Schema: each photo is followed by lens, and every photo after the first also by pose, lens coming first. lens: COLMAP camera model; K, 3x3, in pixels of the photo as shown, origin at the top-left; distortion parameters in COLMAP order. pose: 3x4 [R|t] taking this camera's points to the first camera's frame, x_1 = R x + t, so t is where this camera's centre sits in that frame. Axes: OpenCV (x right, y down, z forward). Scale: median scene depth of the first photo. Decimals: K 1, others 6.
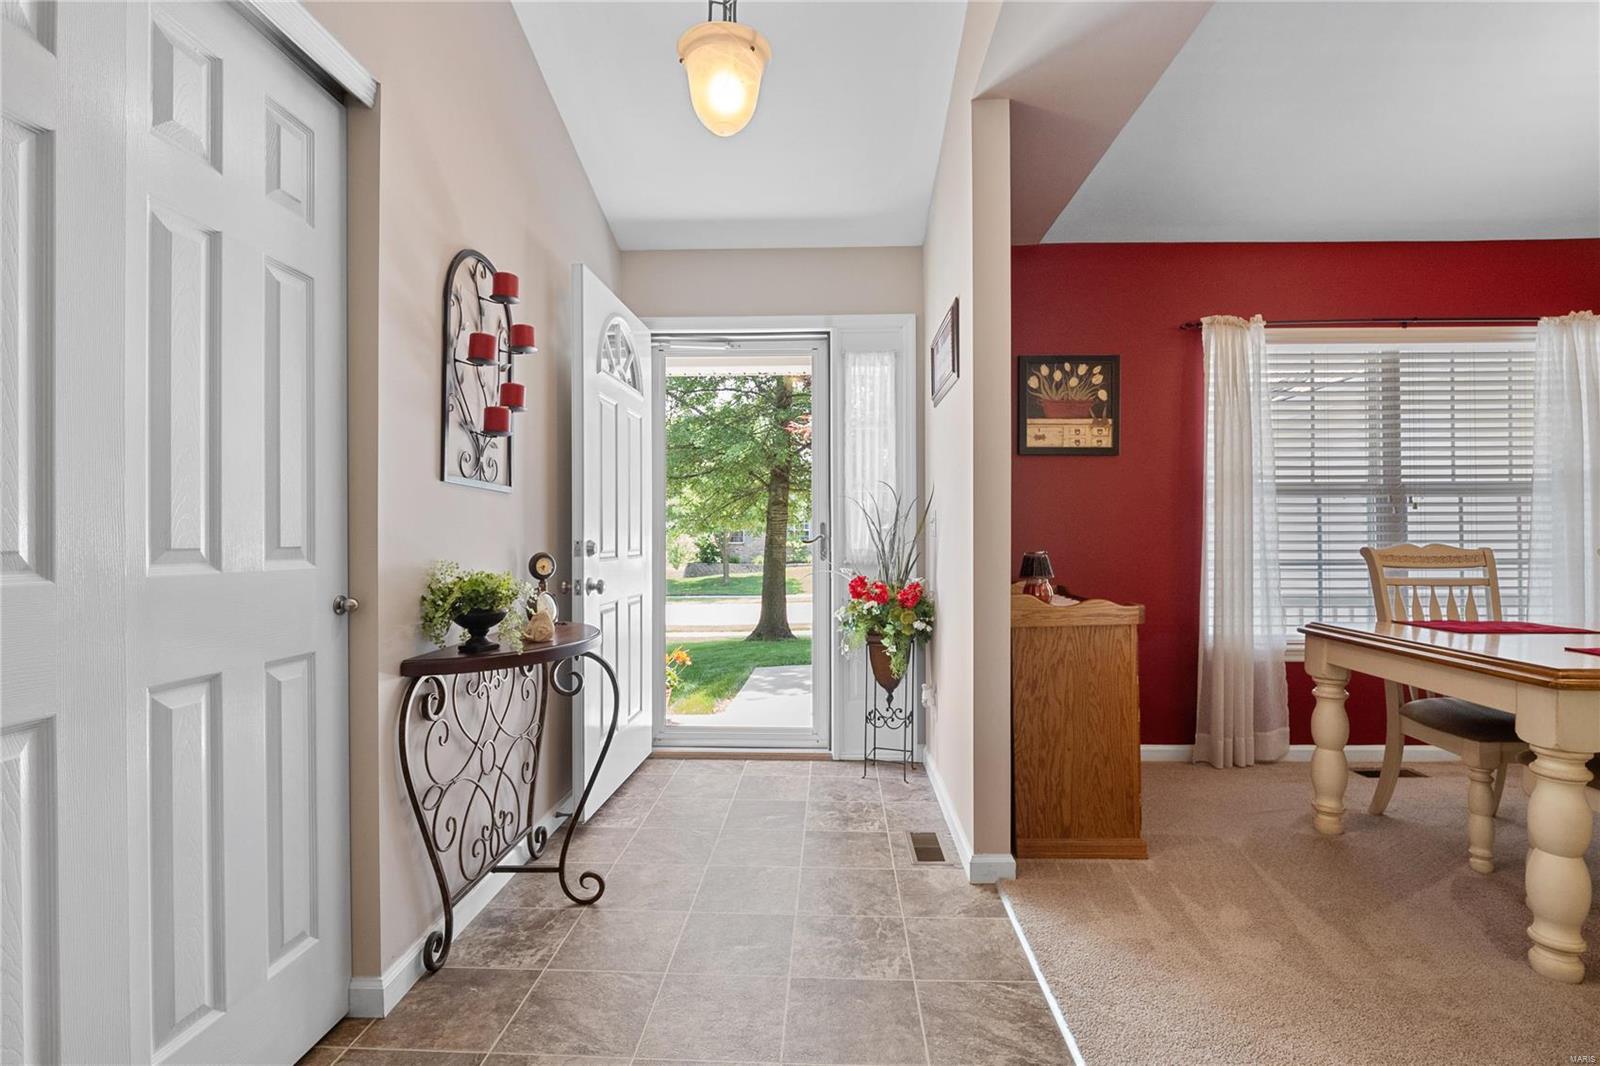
lens RADIAL K [[750.5, 0, 800.1], [0, 750.5, 532.3], [0, 0, 1]] dist [-0.015014, -0.000583]
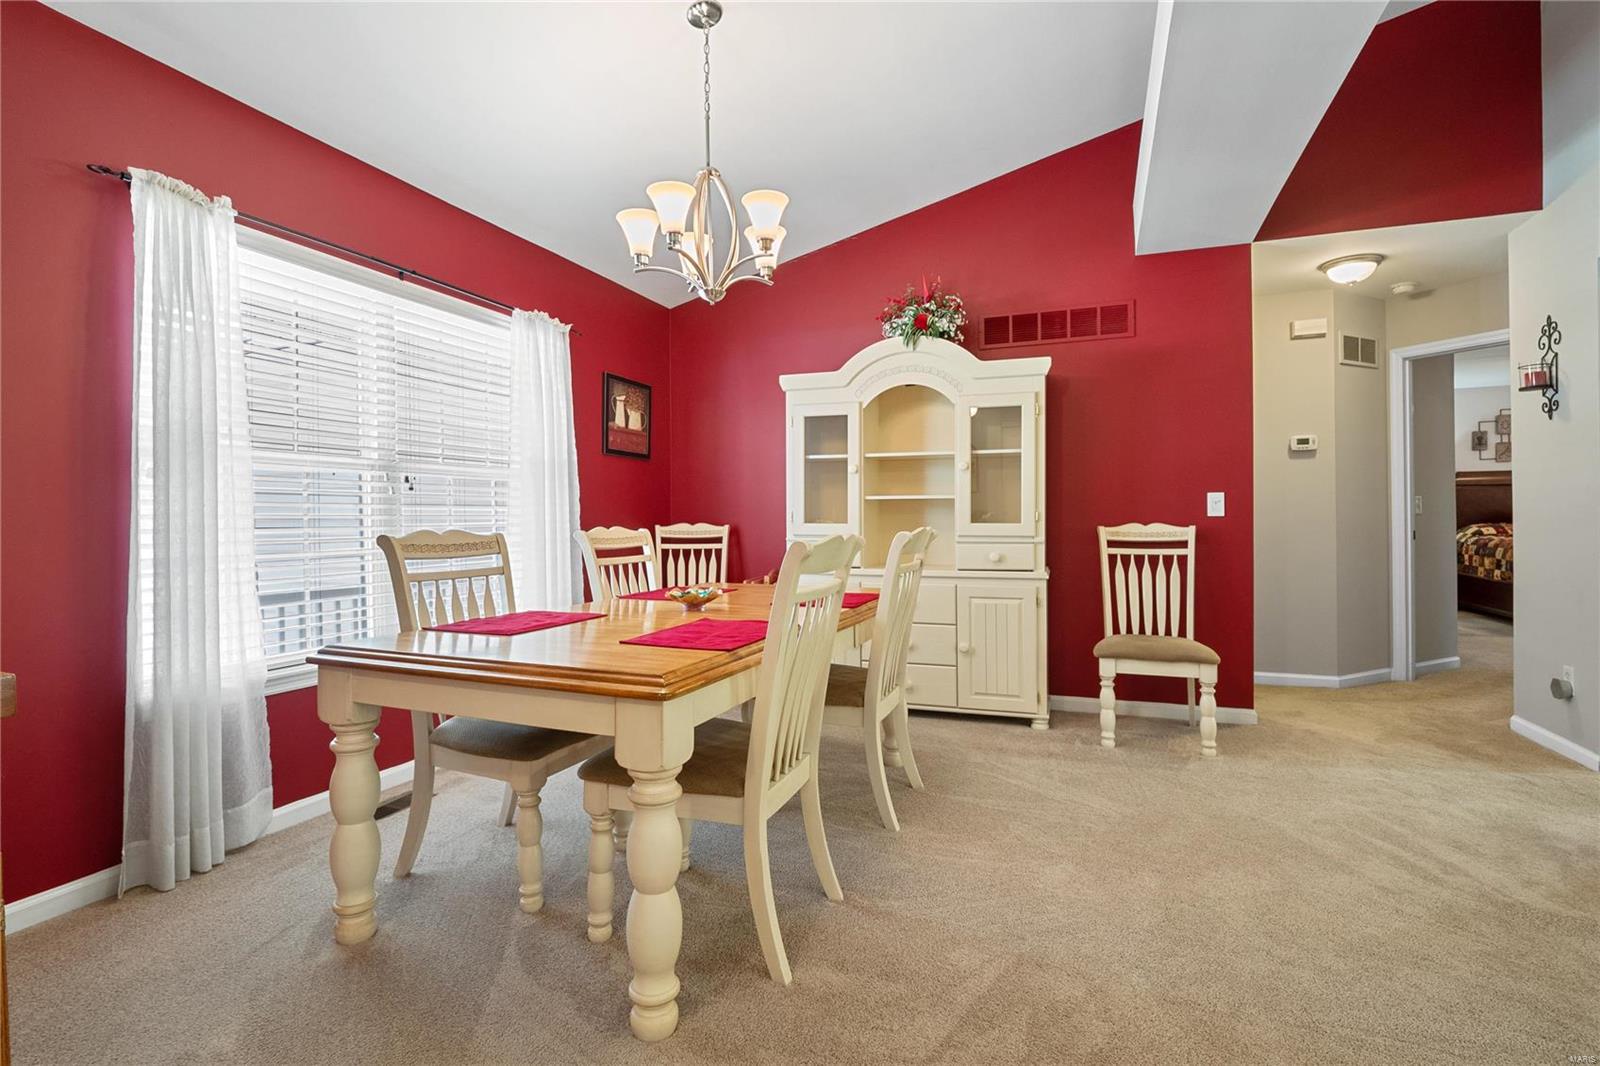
lens RADIAL K [[747.9, 0, 796.2], [0, 747.9, 521.3], [0, 0, 1]] dist [-0.011019, 0.000663]
pose [[0.310886, -0.005489, 0.950431, 0.132876], [-0.000987, 0.999981, 0.006098, 0.000251], [-0.950447, -0.002834, 0.310874, 0.298887]]
